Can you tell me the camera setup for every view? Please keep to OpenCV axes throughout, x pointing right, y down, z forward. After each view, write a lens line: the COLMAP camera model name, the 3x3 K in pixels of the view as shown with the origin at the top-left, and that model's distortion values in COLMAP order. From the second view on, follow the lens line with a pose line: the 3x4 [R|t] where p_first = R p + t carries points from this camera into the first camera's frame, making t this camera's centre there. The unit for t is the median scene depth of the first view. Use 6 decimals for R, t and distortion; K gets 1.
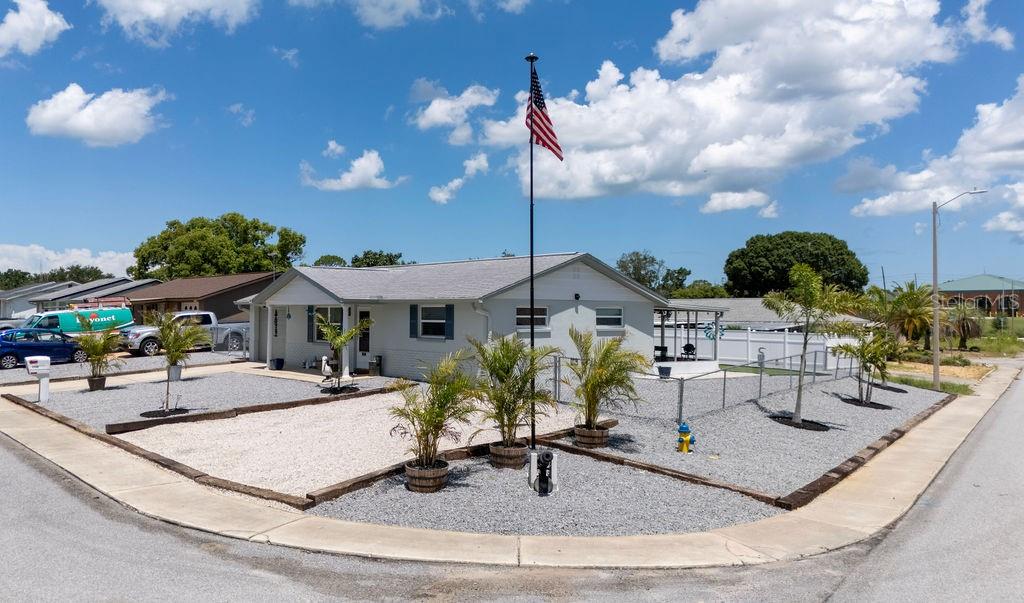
lens RADIAL K [[805.6, 0, 501.4], [0, 805.6, 306.2], [0, 0, 1]] dist [0.028424, -0.008566]
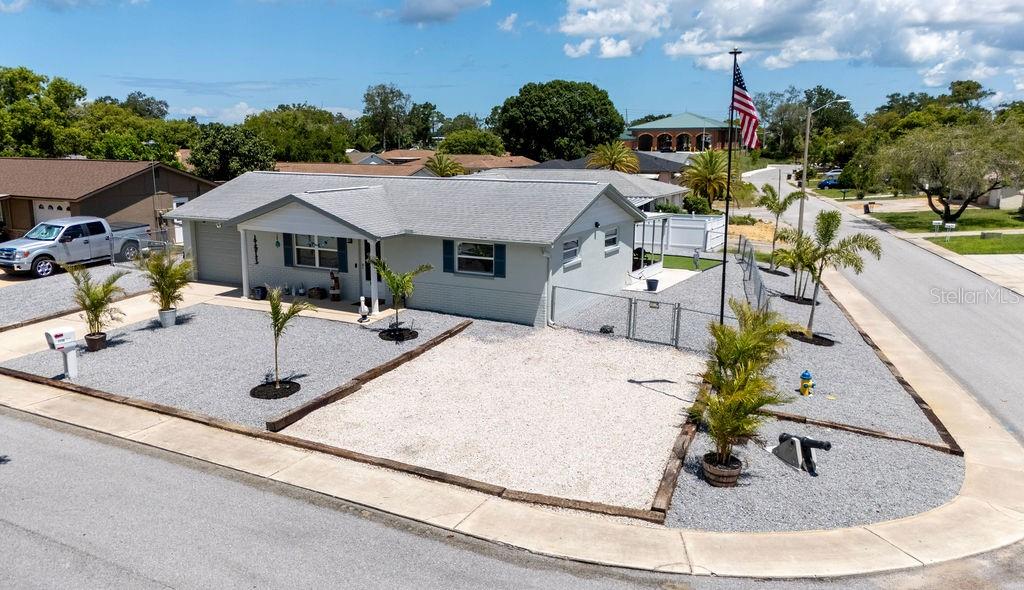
lens RADIAL K [[786.2, 0, 502.3], [0, 786.2, 317.1], [0, 0, 1]] dist [0.044284, -0.009404]
pose [[0.938895, -0.079625, 0.334866, -0.381465], [0.000399, 0.973126, 0.230274, -0.132906], [-0.344203, -0.216069, 0.913695, 0.067920]]
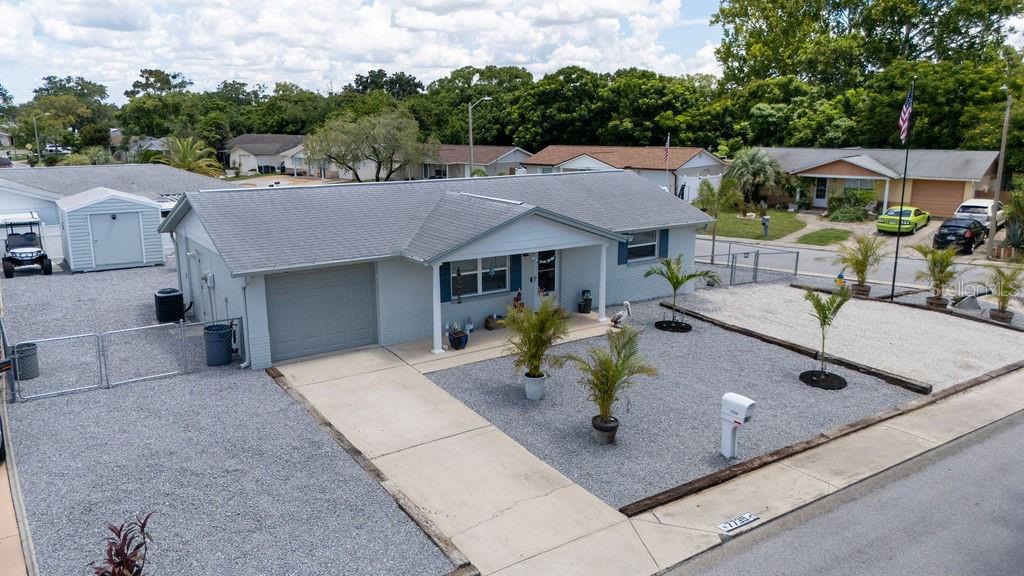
lens RADIAL K [[757.3, 0, 512.3], [0, 757.3, 284.6], [0, 0, 1]] dist [0.054549, -0.038787]
pose [[0.120255, -0.216675, 0.968809, -1.083859], [-0.004654, 0.975757, 0.218807, -0.148810], [-0.992732, -0.030822, 0.116332, 1.029873]]
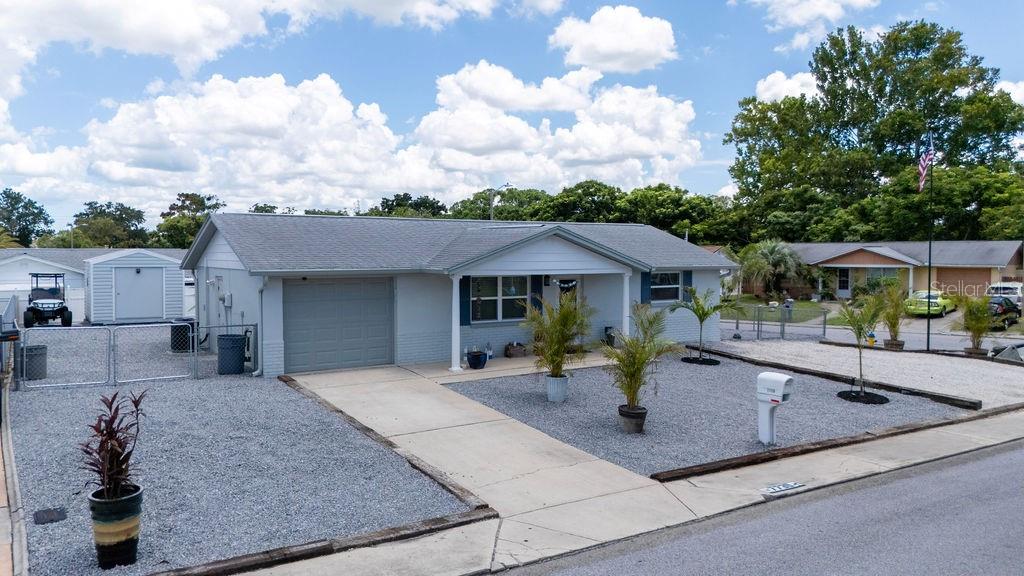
lens RADIAL K [[757.3, 0, 512.2], [0, 757.3, 283.6], [0, 0, 1]] dist [0.054549, -0.038787]
pose [[0.145725, -0.044431, 0.988327, -1.083334], [-0.008182, 0.998903, 0.046112, -0.029803], [-0.989291, -0.014807, 0.145201, 1.031244]]
